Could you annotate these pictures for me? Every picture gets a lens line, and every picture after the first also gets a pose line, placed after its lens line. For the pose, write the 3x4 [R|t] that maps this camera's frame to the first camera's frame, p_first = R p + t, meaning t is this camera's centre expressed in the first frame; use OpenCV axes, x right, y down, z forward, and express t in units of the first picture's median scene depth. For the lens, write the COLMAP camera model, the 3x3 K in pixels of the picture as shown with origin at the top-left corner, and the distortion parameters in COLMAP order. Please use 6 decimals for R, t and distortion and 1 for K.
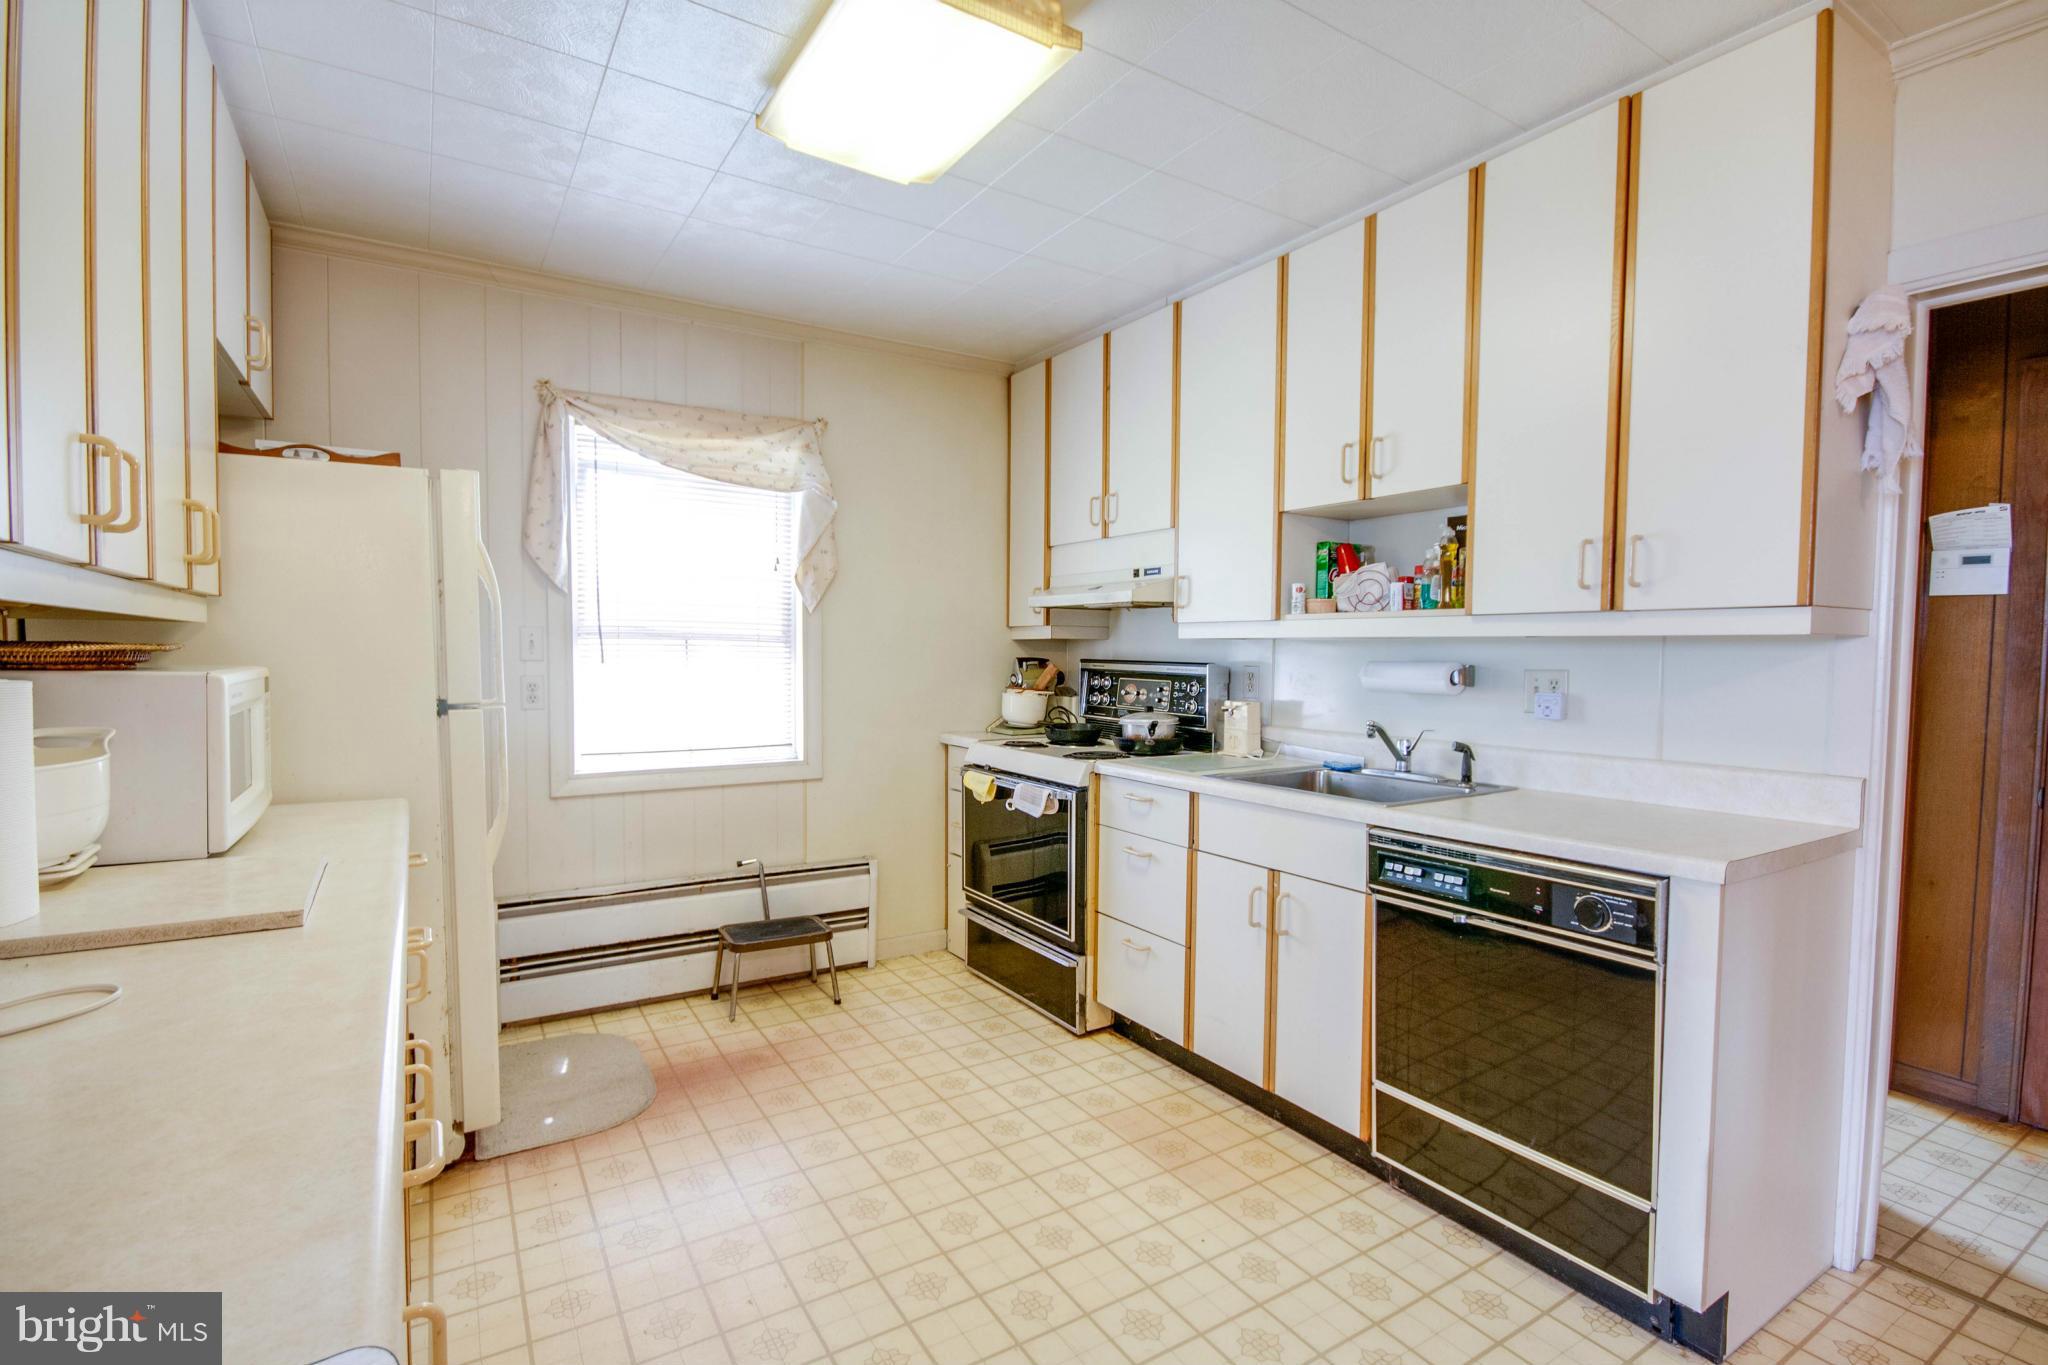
lens RADIAL K [[931.2, 0, 1028.1], [0, 931.2, 692.4], [0, 0, 1]] dist [-0.009497, -0.000878]
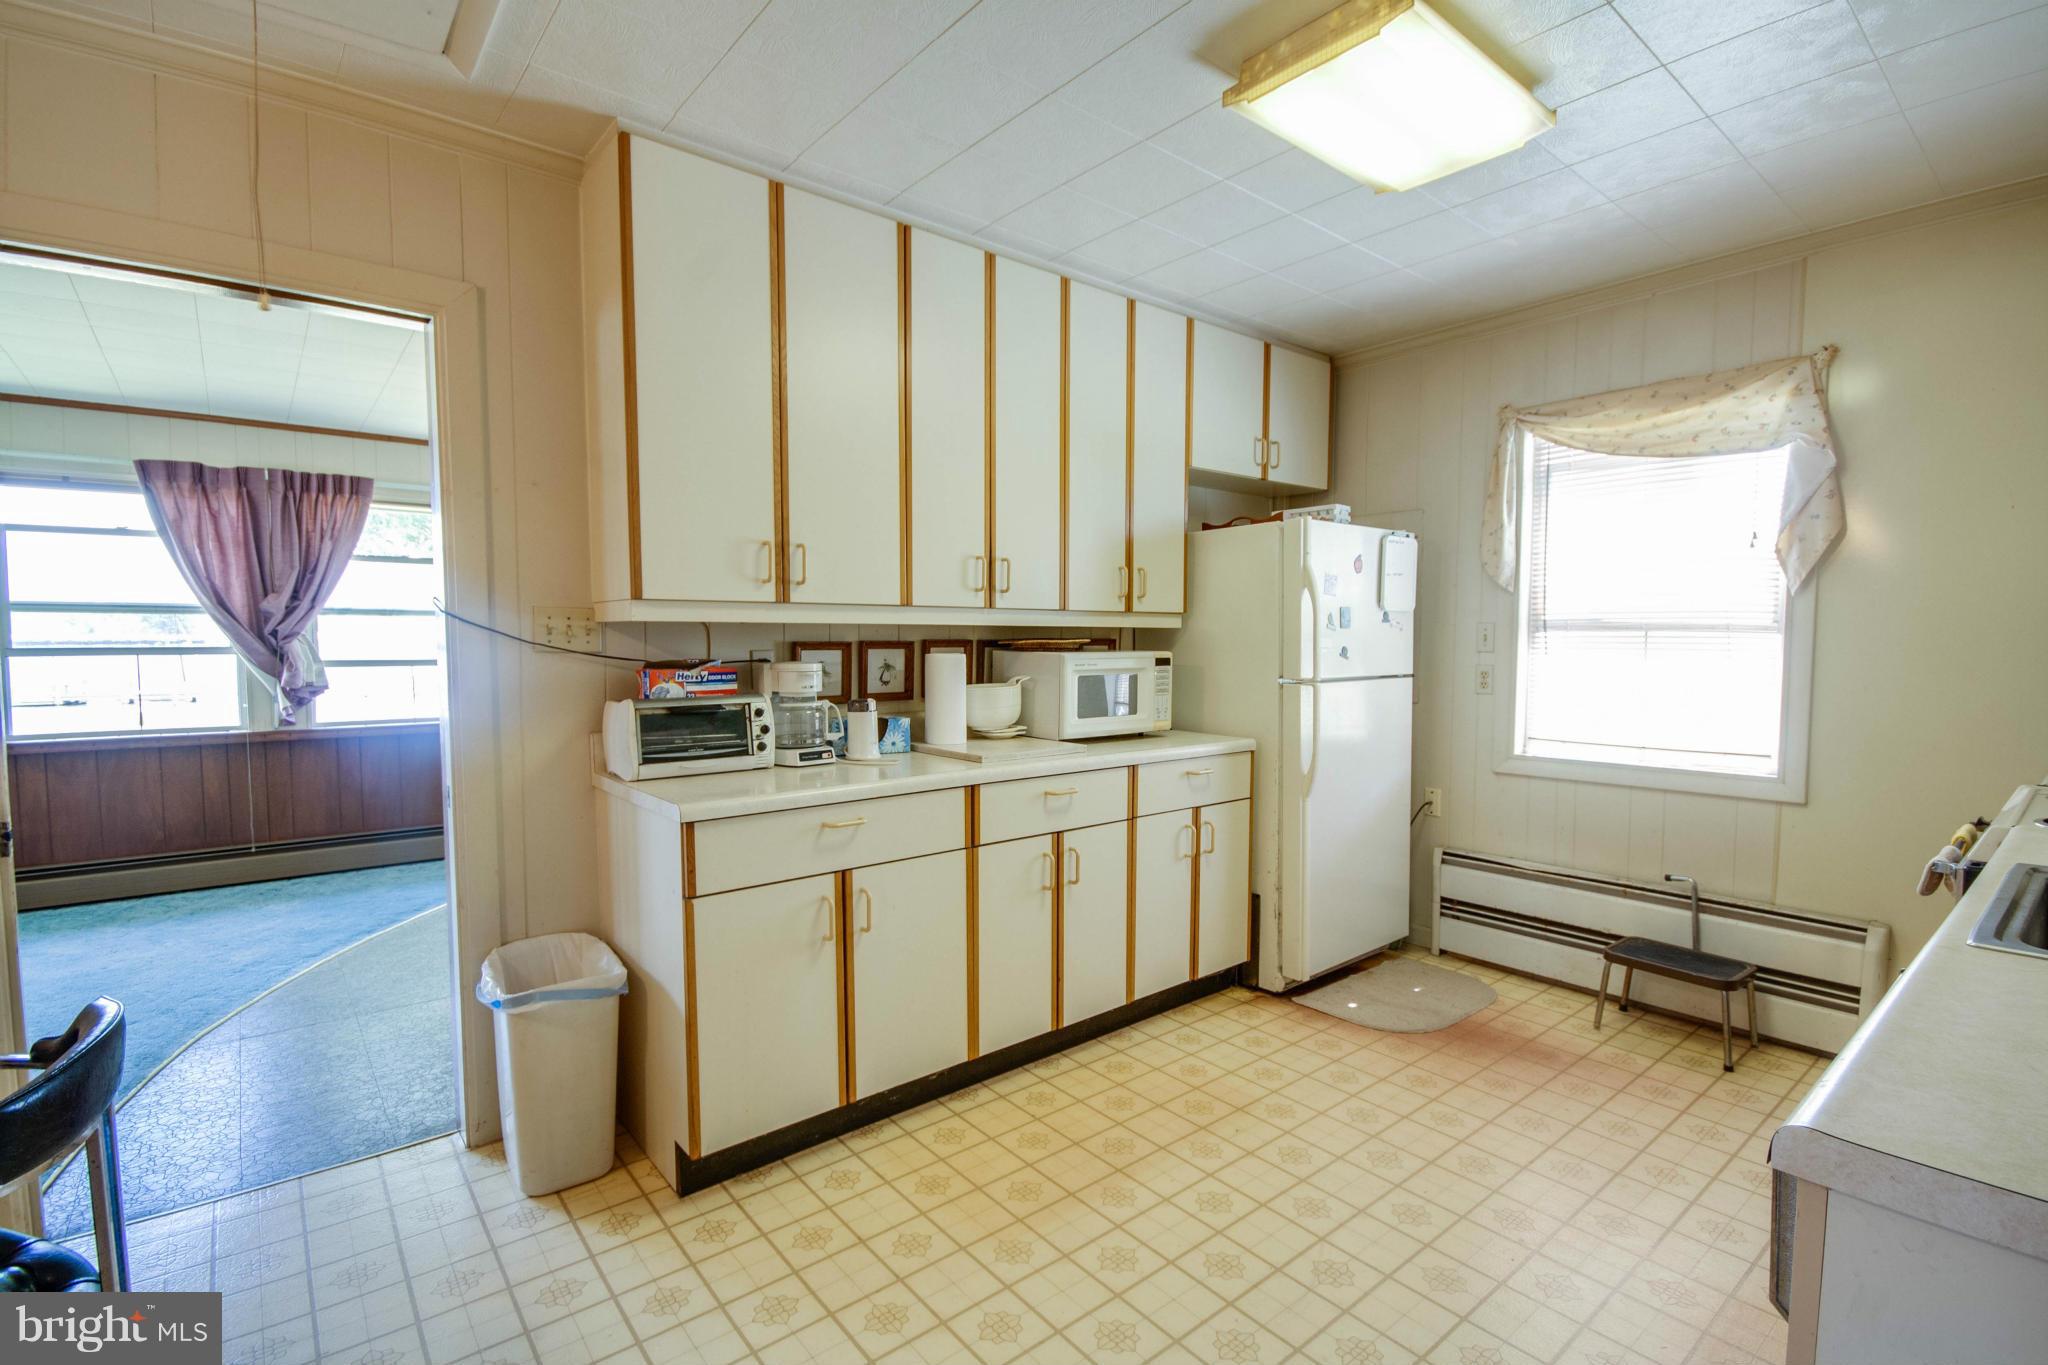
lens RADIAL K [[931.2, 0, 1031.3], [0, 931.2, 682.9], [0, 0, 1]] dist [-0.009497, -0.000878]
pose [[0.130026, 0.039056, -0.990741, 0.518910], [-0.039090, 0.998649, 0.034237, -0.012445], [0.990740, 0.034276, 0.131377, 0.271548]]
